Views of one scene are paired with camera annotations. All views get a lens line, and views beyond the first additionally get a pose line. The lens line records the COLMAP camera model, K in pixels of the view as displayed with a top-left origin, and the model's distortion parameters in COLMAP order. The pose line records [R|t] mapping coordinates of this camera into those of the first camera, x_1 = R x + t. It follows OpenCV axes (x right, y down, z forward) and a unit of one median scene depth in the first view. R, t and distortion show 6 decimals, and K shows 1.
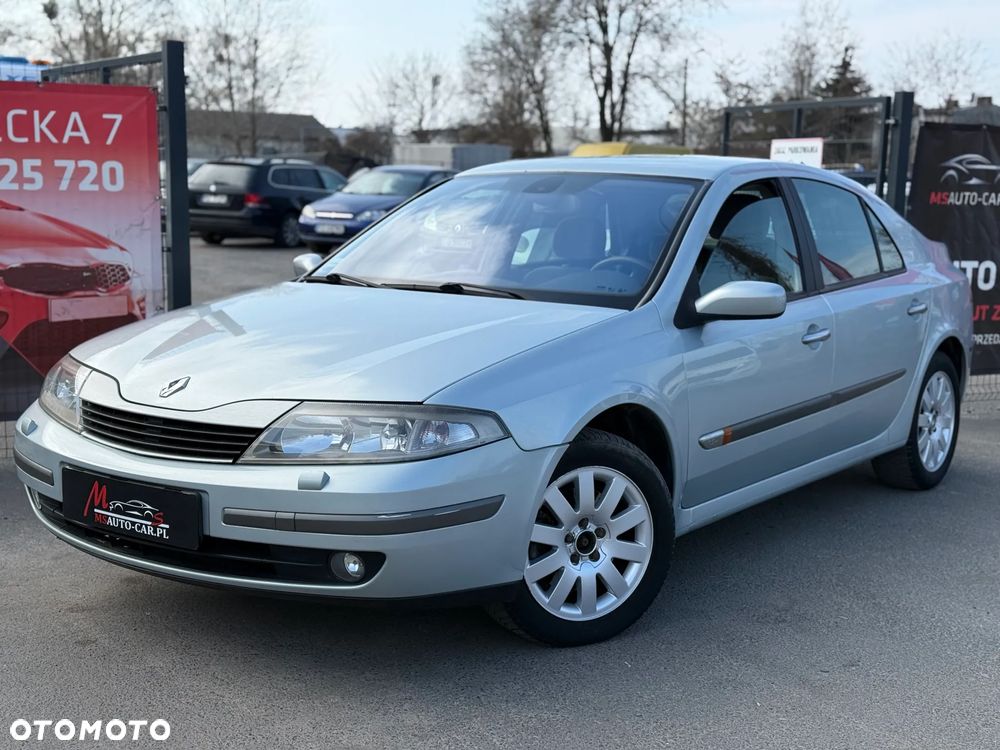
lens RADIAL K [[1393.5, 0, 500.0], [0, 1393.5, 375.0], [0, 0, 1]] dist [0.142761, -0.127976]
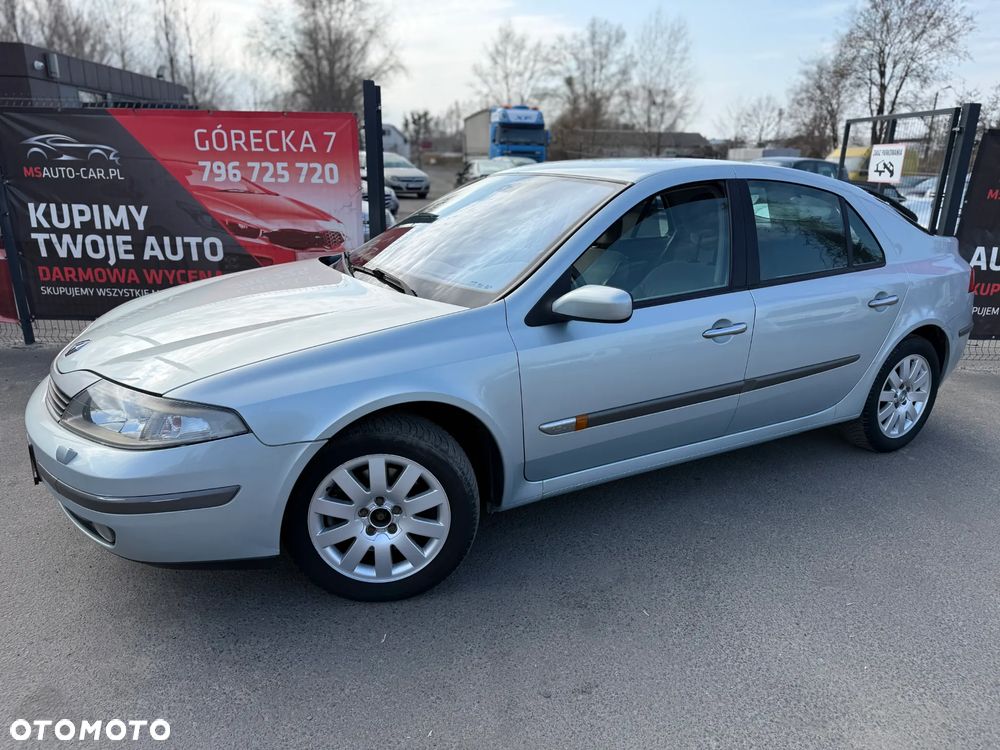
lens RADIAL K [[703.0, 0, 500.0], [0, 703.0, 375.0], [0, 0, 1]] dist [0.034208, -0.038661]
pose [[0.916657, 0.116397, -0.382350, 0.221230], [-0.059819, 0.985833, 0.156700, -0.054725], [0.395173, -0.120769, 0.910634, 0.337155]]
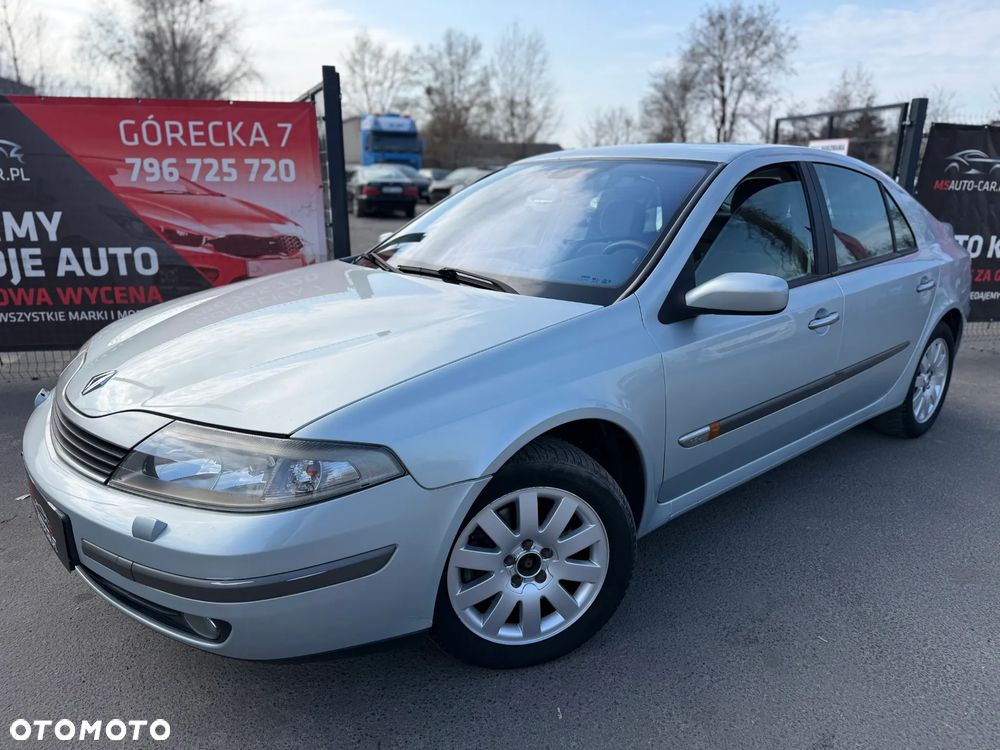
lens RADIAL K [[707.7, 0, 500.0], [0, 707.7, 375.0], [0, 0, 1]] dist [0.007096, -0.007381]
pose [[0.976019, 0.051878, -0.211414, 0.084628], [-0.023463, 0.990601, 0.134759, -0.041387], [0.216418, -0.126566, 0.968062, 0.352319]]
